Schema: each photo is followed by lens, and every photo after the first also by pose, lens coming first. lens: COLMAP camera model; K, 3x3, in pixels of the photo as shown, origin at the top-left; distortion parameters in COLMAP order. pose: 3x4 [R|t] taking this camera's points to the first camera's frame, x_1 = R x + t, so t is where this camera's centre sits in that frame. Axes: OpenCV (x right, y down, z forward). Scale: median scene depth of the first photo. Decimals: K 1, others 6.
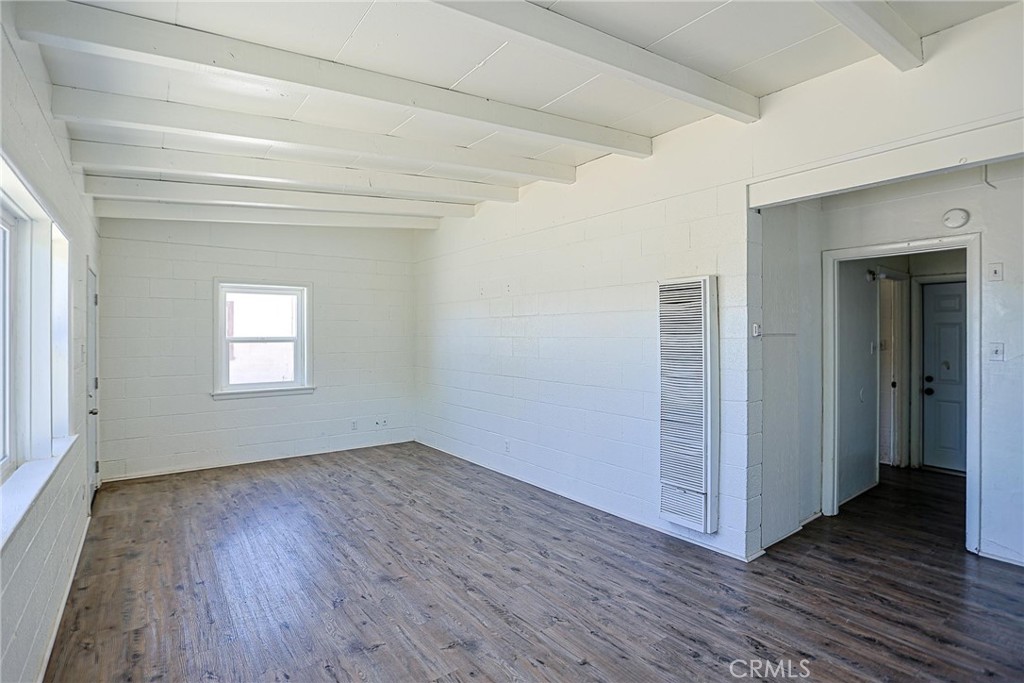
lens RADIAL K [[496.6, 0, 506.6], [0, 496.6, 337.2], [0, 0, 1]] dist [-0.021774, 0.000464]
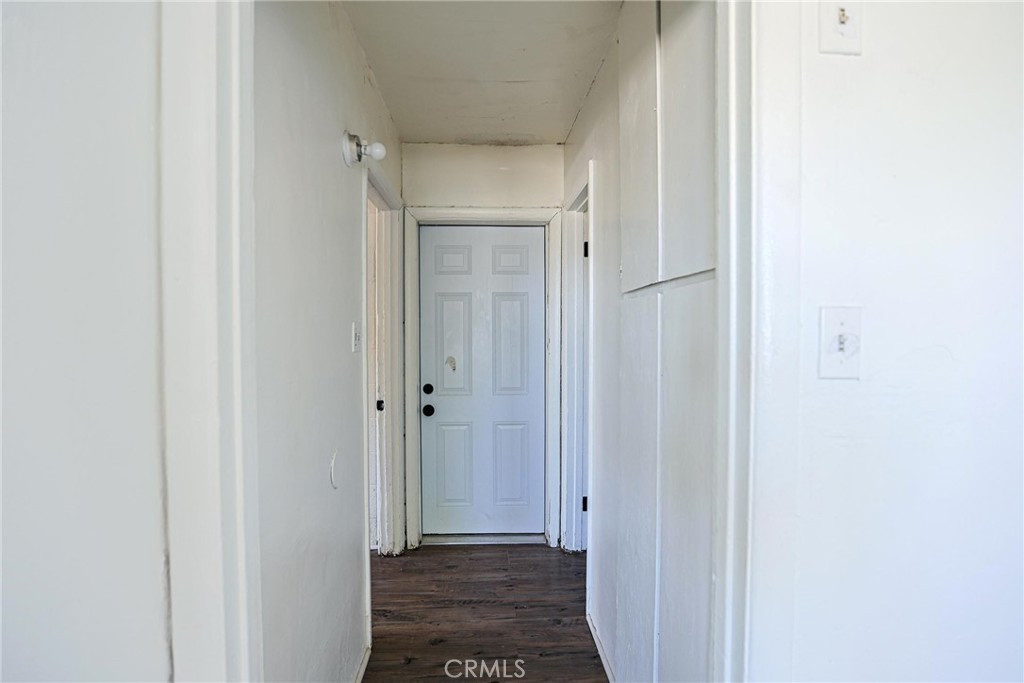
lens RADIAL K [[496.6, 0, 508.8], [0, 496.6, 338.7], [0, 0, 1]] dist [-0.021774, 0.000464]
pose [[0.540396, -0.020082, 0.841171, 0.420252], [0.005764, 0.999780, 0.020165, 0.014344], [-0.841391, -0.006048, 0.540393, 0.600556]]
